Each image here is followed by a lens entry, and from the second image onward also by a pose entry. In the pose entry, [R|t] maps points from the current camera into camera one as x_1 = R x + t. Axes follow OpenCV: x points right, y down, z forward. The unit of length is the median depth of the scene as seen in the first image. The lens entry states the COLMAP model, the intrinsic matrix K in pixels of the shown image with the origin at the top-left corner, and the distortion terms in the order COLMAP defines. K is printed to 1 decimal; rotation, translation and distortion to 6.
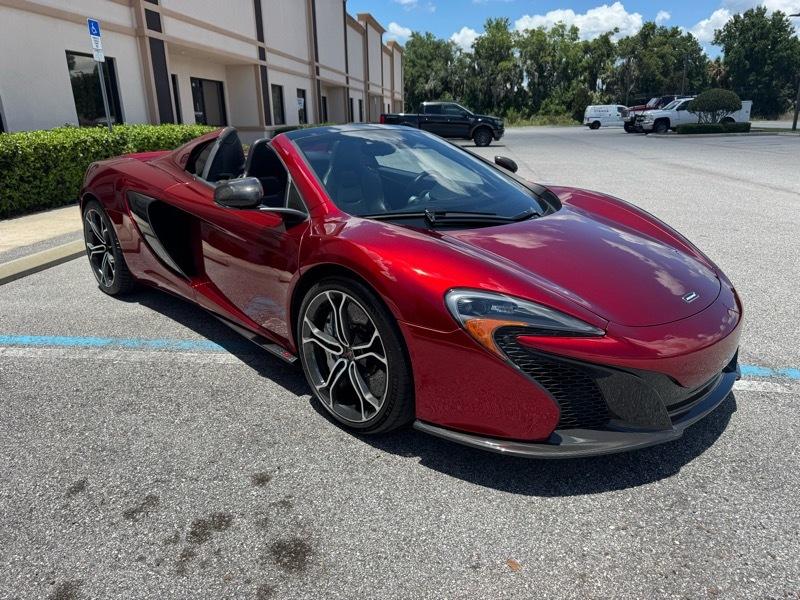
lens RADIAL K [[572.2, 0, 398.3], [0, 572.2, 298.4], [0, 0, 1]] dist [0.008447, -0.010854]
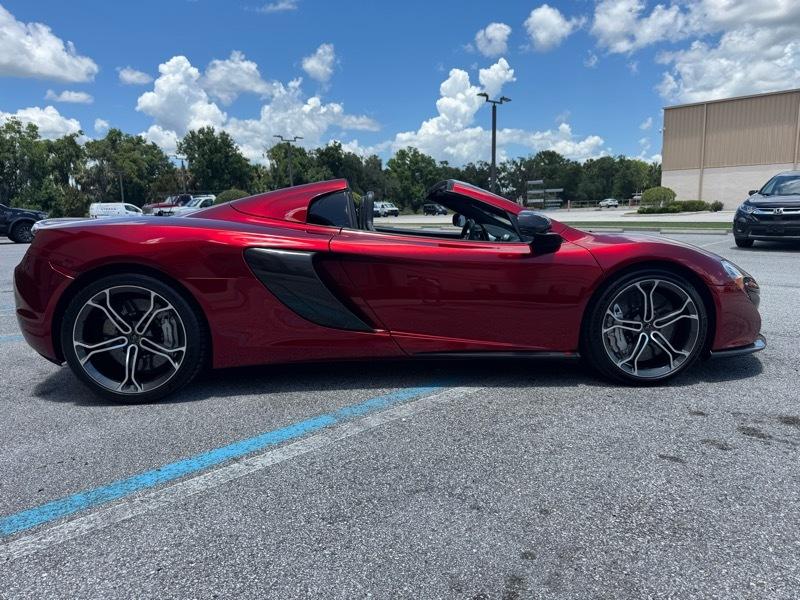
lens RADIAL K [[570.1, 0, 402.4], [0, 570.1, 302.3], [0, 0, 1]] dist [-0.005261, -0.006525]
pose [[0.648815, -0.116236, 0.752016, -0.441132], [0.234441, 0.970726, -0.052226, -0.008216], [-0.723931, 0.210189, 0.657072, 0.151908]]
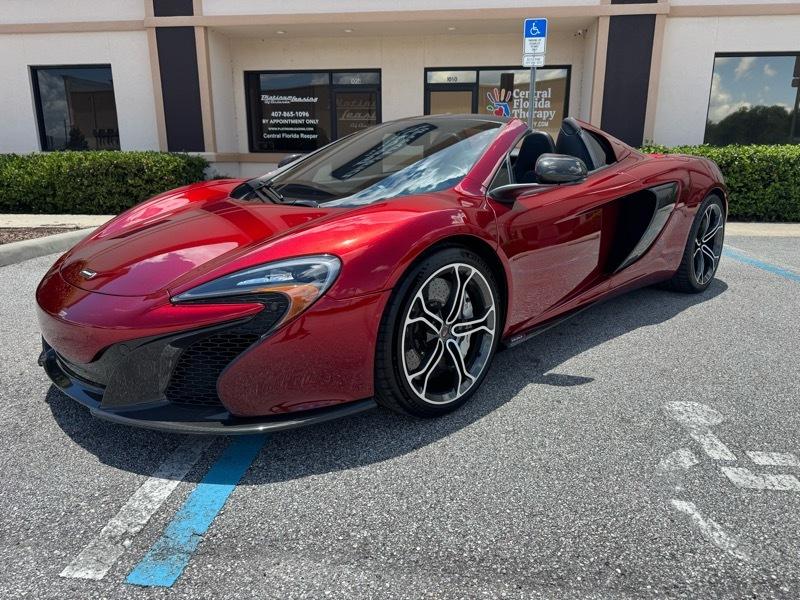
lens RADIAL K [[576.1, 0, 398.7], [0, 576.1, 298.5], [0, 0, 1]] dist [0.000822, -0.005186]
pose [[0.001910, 0.256765, -0.966472, 0.416382], [-0.298744, 0.922484, 0.244488, -0.101460], [0.954331, 0.288261, 0.078469, 0.410113]]
